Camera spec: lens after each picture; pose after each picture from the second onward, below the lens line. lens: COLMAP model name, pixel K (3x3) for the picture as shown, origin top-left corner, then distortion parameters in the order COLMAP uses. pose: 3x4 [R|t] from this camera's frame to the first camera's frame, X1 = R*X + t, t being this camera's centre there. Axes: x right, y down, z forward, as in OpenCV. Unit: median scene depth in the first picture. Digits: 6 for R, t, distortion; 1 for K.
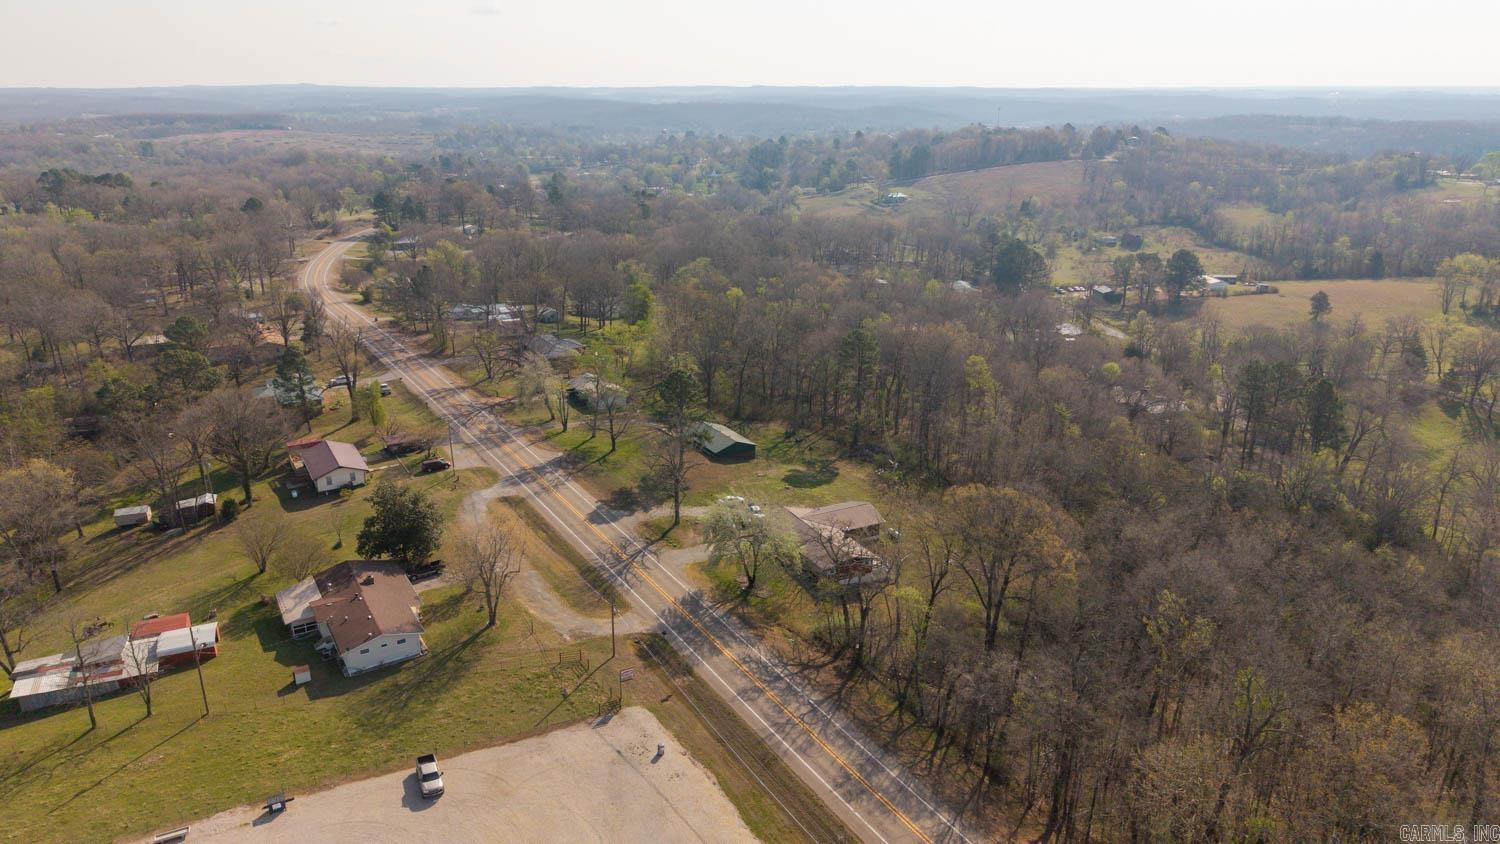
lens RADIAL K [[1008.6, 0, 747.3], [0, 1008.6, 422.4], [0, 0, 1]] dist [0.049535, -0.053462]
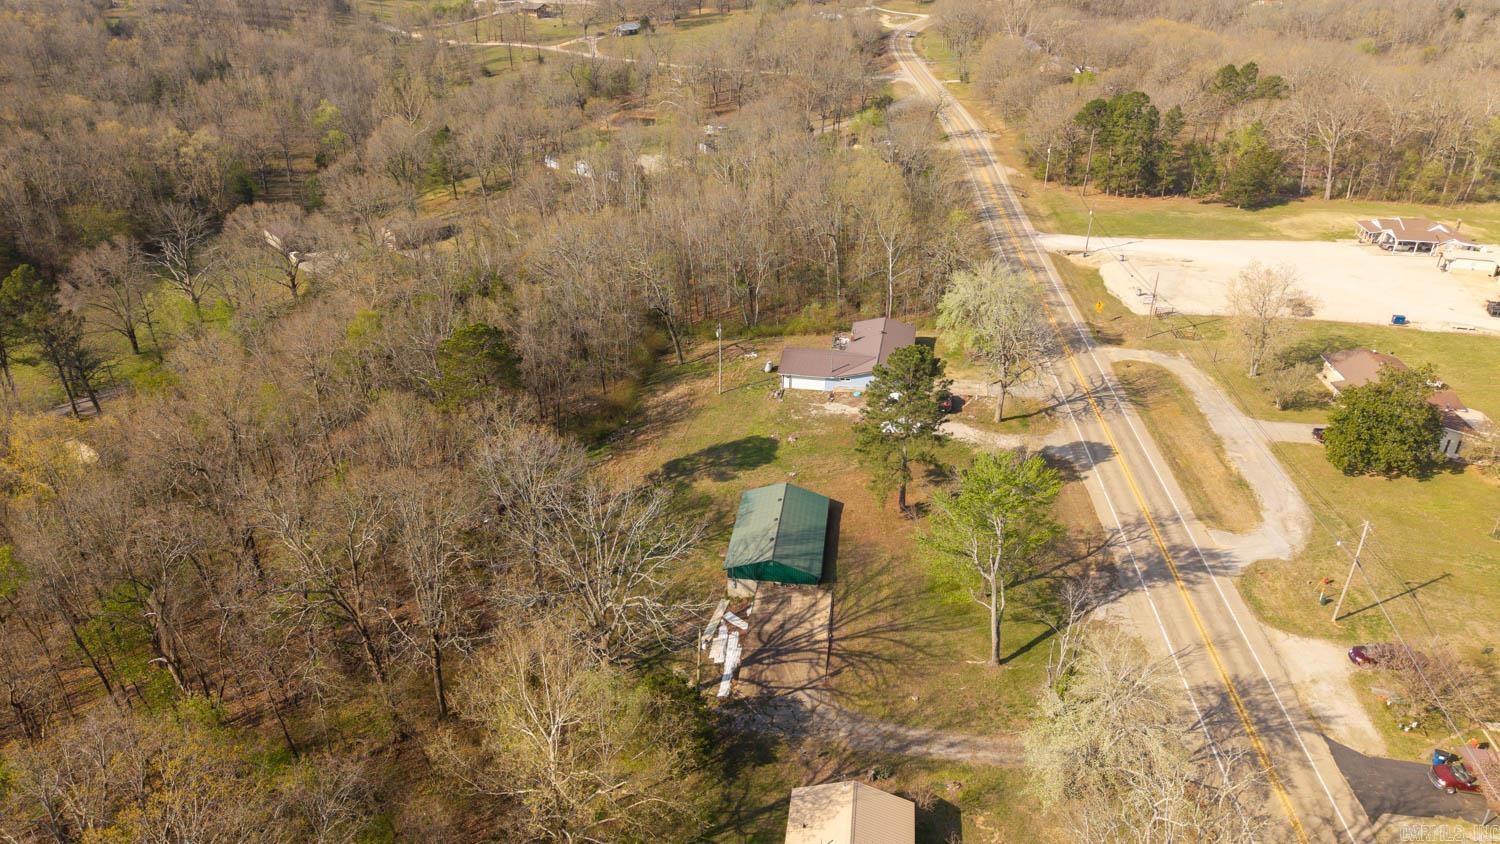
lens RADIAL K [[1008.6, 0, 757.9], [0, 1008.6, 410.9], [0, 0, 1]] dist [0.049535, -0.053462]
pose [[-0.795569, -0.276557, 0.539060, -0.284560], [0.180321, 0.741335, 0.646457, -0.369631], [-0.578406, 0.611505, -0.539914, 1.276333]]
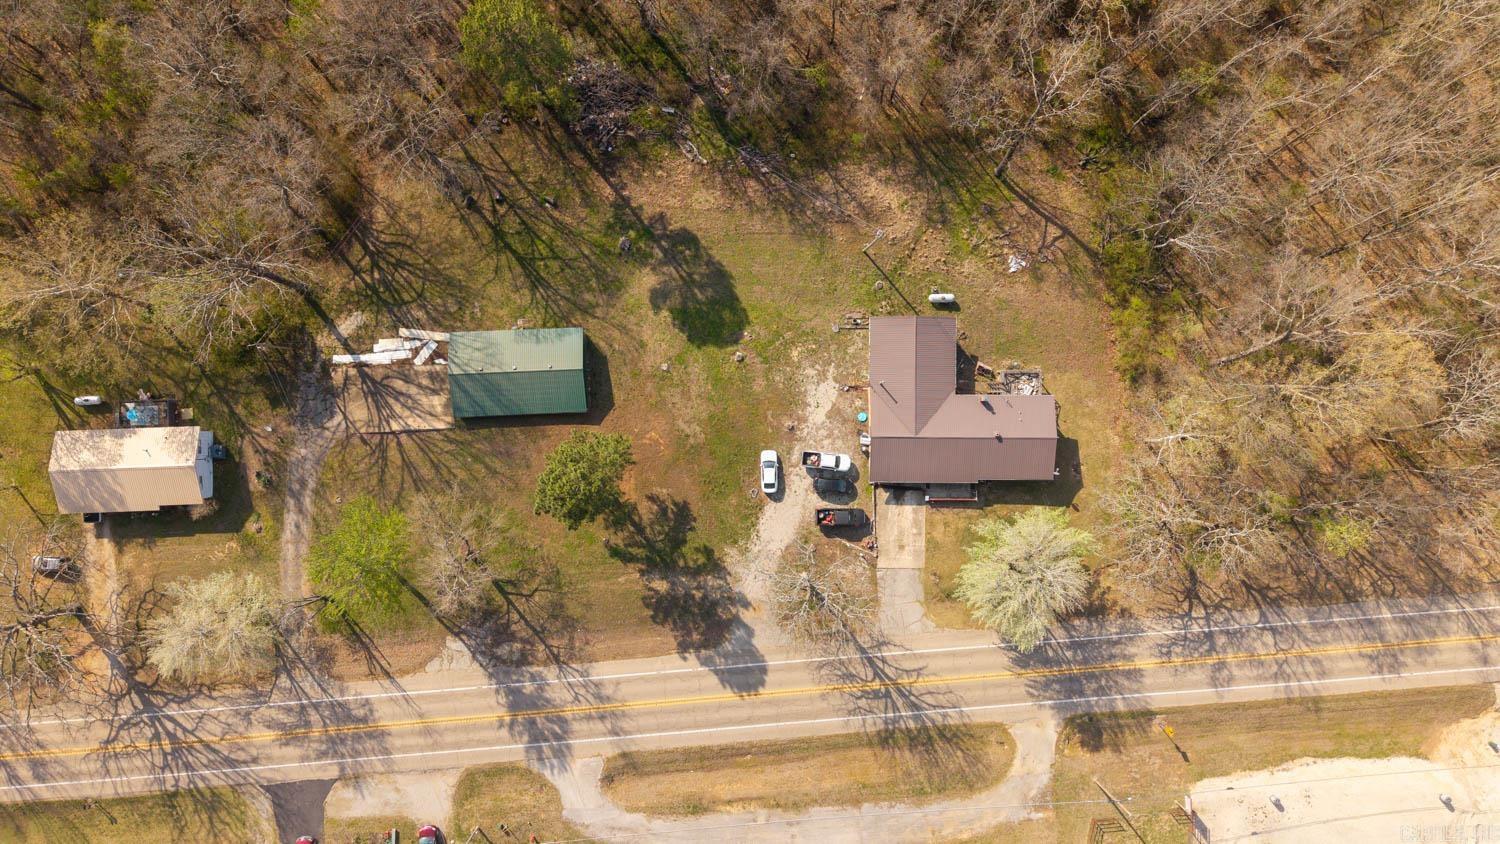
lens RADIAL K [[1008.6, 0, 778.7], [0, 1008.6, 436.4], [0, 0, 1]] dist [0.049535, -0.053462]
pose [[0.462278, -0.886735, 0.000047, 0.006564], [0.264802, 0.138098, 0.954363, -0.487933], [-0.846274, -0.441169, 0.298649, 0.713906]]
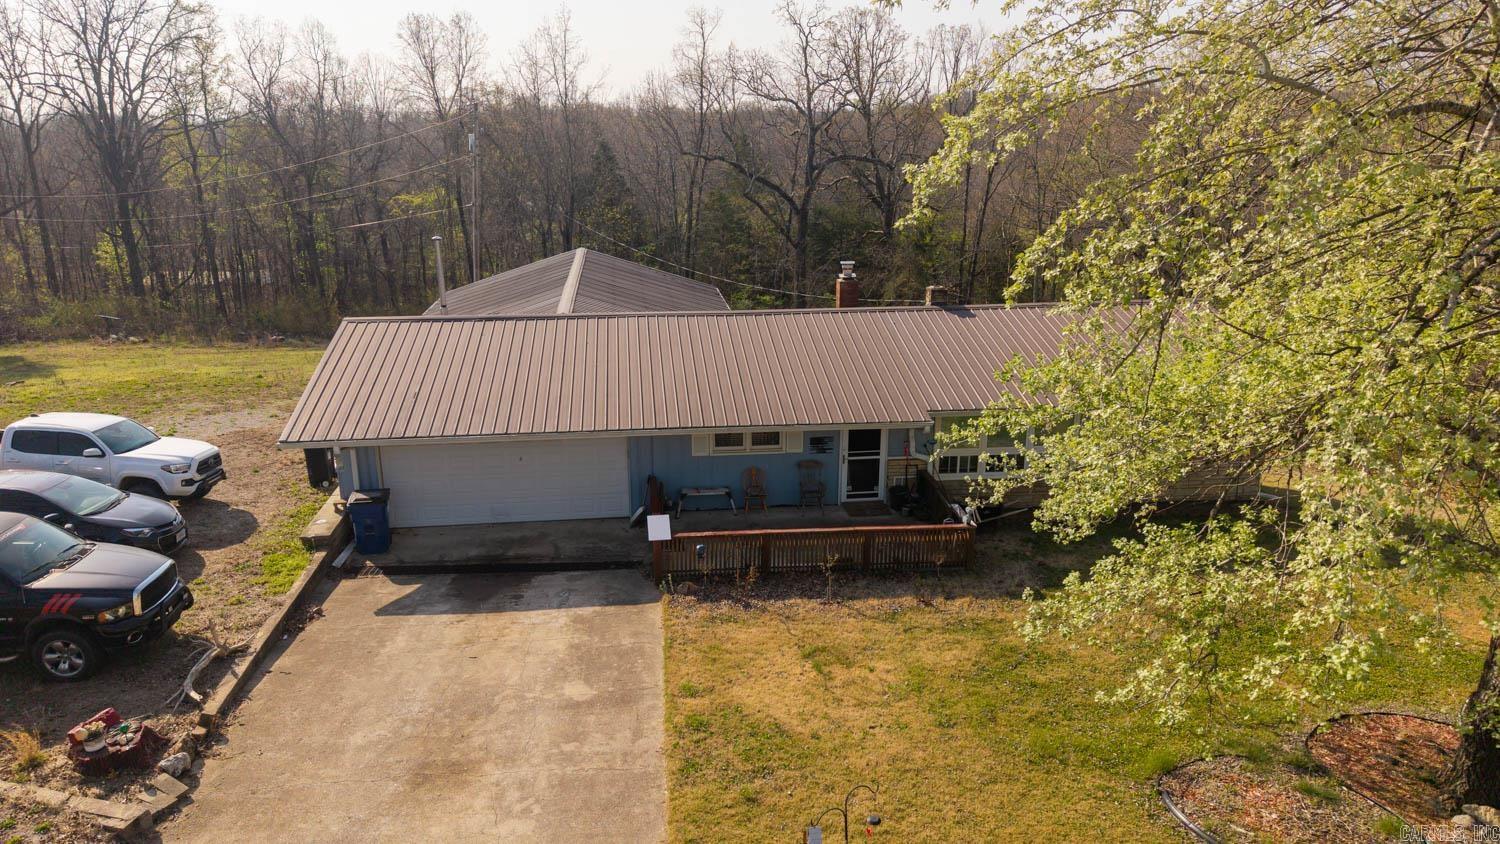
lens RADIAL K [[1008.6, 0, 756.2], [0, 1008.6, 423.8], [0, 0, 1]] dist [0.049535, -0.053462]
pose [[0.351846, -0.230683, 0.907188, -0.061999], [0.289843, 0.948375, 0.128743, 0.079382], [-0.890054, 0.217645, 0.400544, 0.754212]]
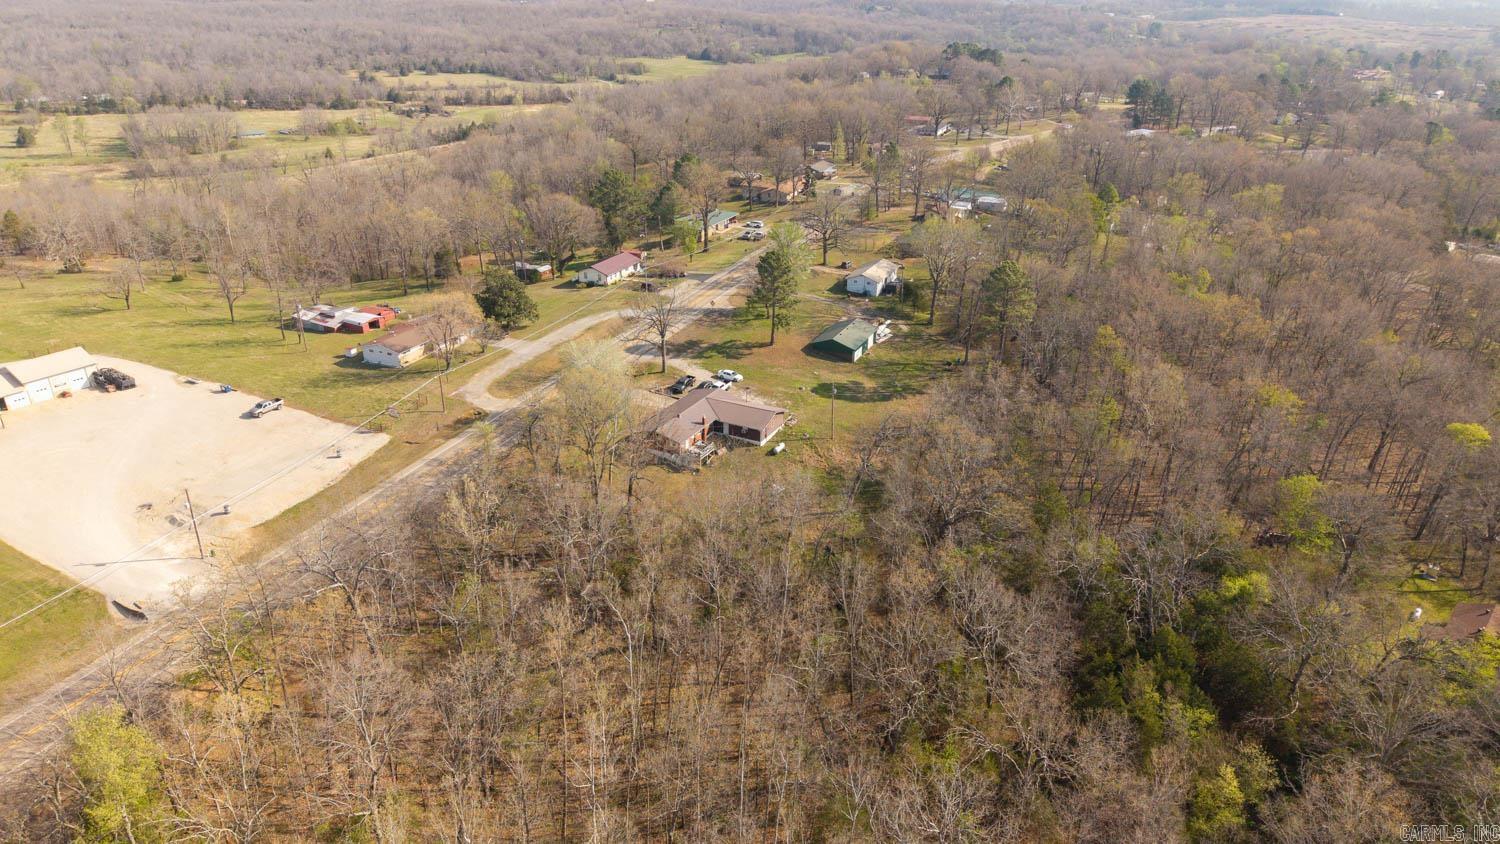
lens RADIAL K [[1008.6, 0, 744.1], [0, 1008.6, 422.1], [0, 0, 1]] dist [0.049535, -0.053462]
pose [[0.563600, 0.337609, -0.753907, 0.726367], [-0.259932, 0.938787, 0.226084, -0.108566], [0.784086, 0.068544, 0.616856, 0.308806]]
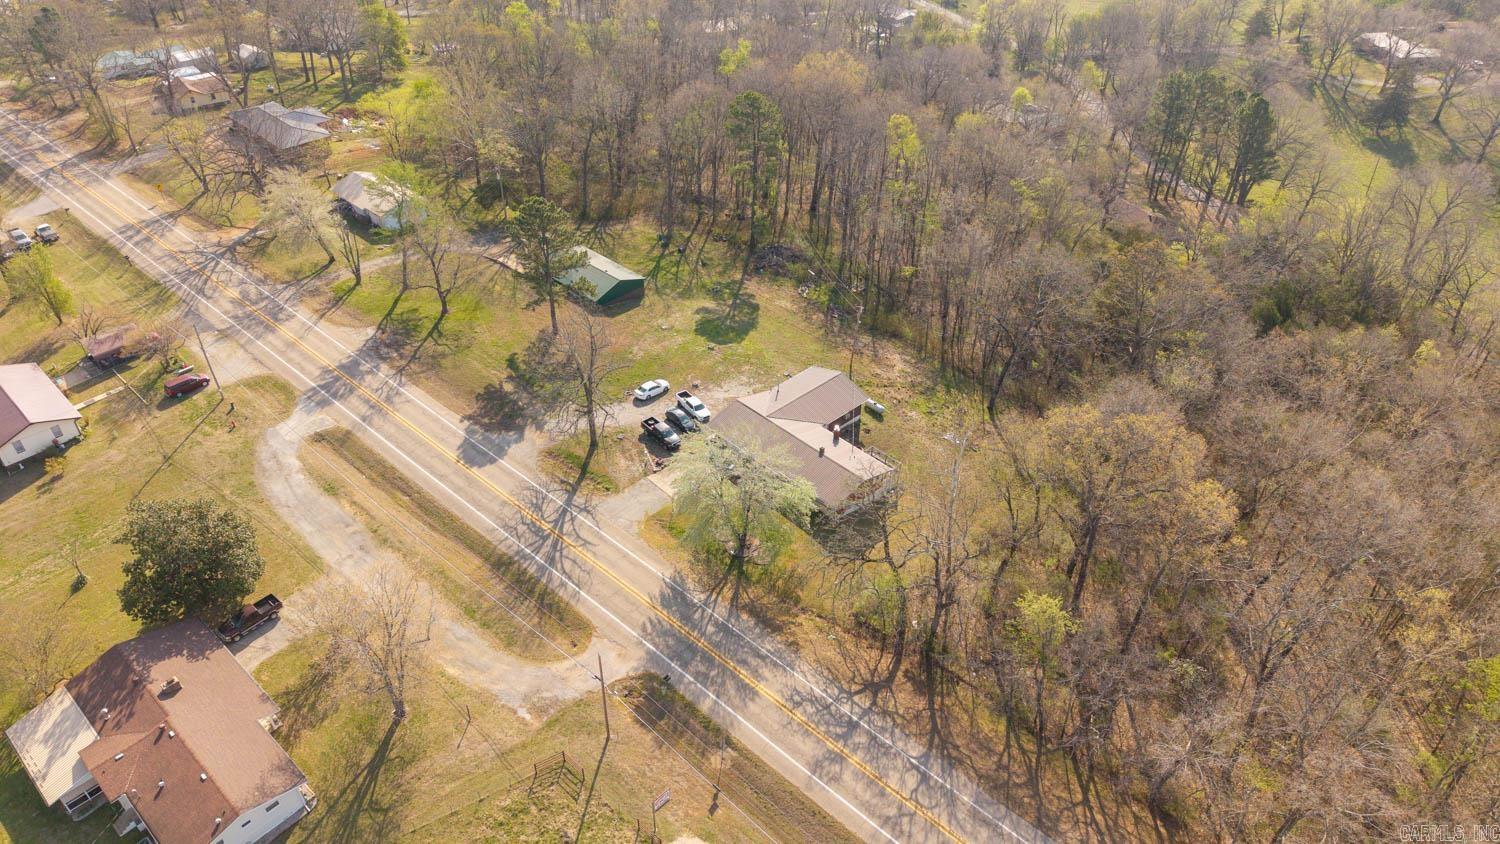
lens RADIAL K [[1008.6, 0, 748.2], [0, 1008.6, 432.9], [0, 0, 1]] dist [0.049535, -0.053462]
pose [[0.960473, -0.163971, 0.224956, -0.104148], [0.080385, 0.937052, 0.339811, -0.117891], [-0.266514, -0.308296, 0.913194, 0.271296]]
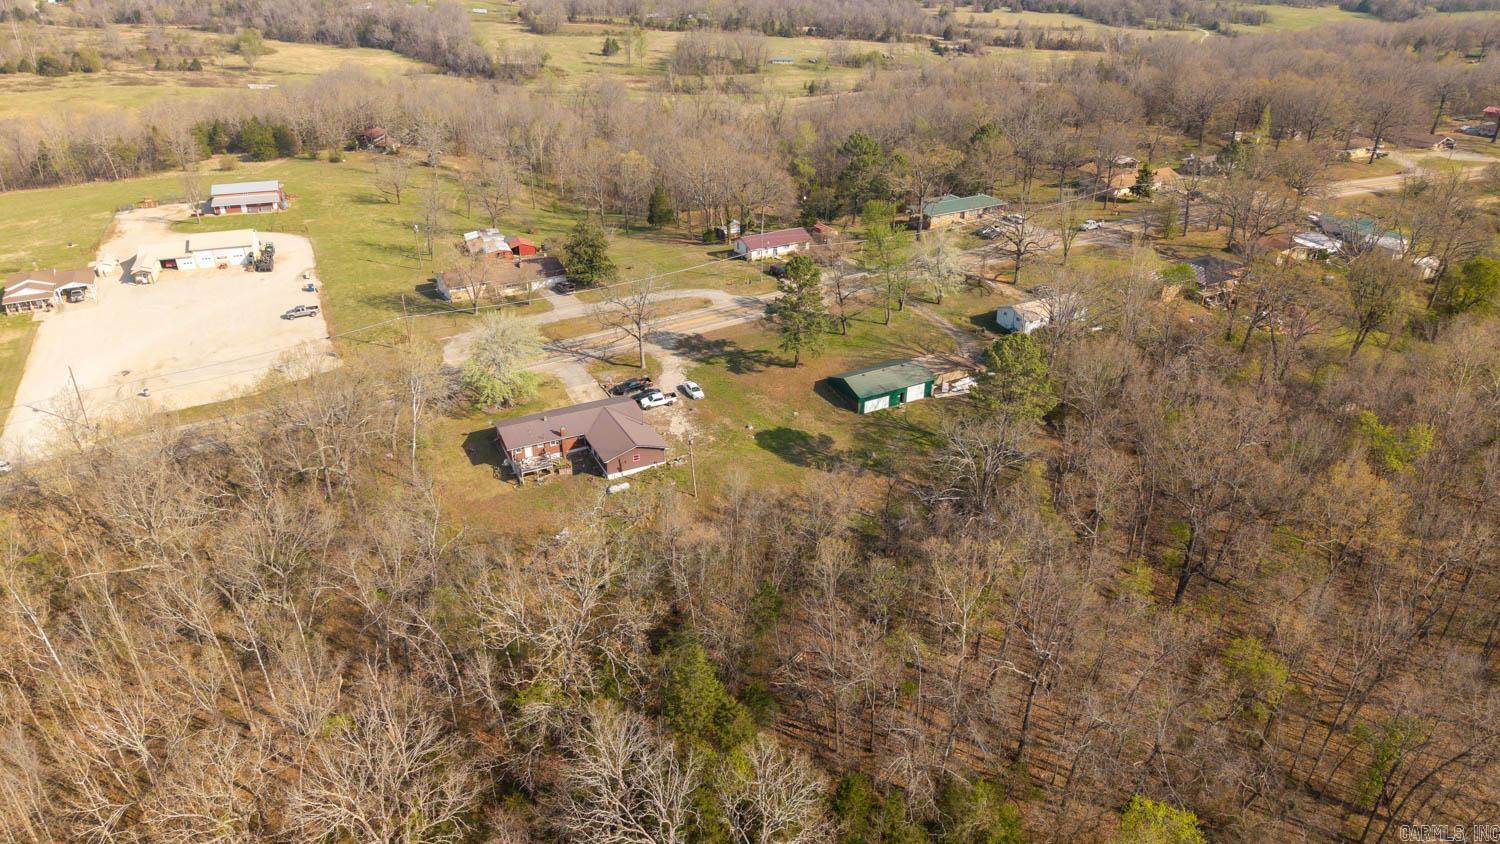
lens RADIAL K [[1008.6, 0, 752.4], [0, 1008.6, 426.0], [0, 0, 1]] dist [0.049535, -0.053462]
pose [[-0.015908, 0.462205, -0.886630, 0.722737], [-0.317100, 0.838635, 0.442875, -0.283658], [0.948259, 0.288196, 0.133224, 0.828114]]
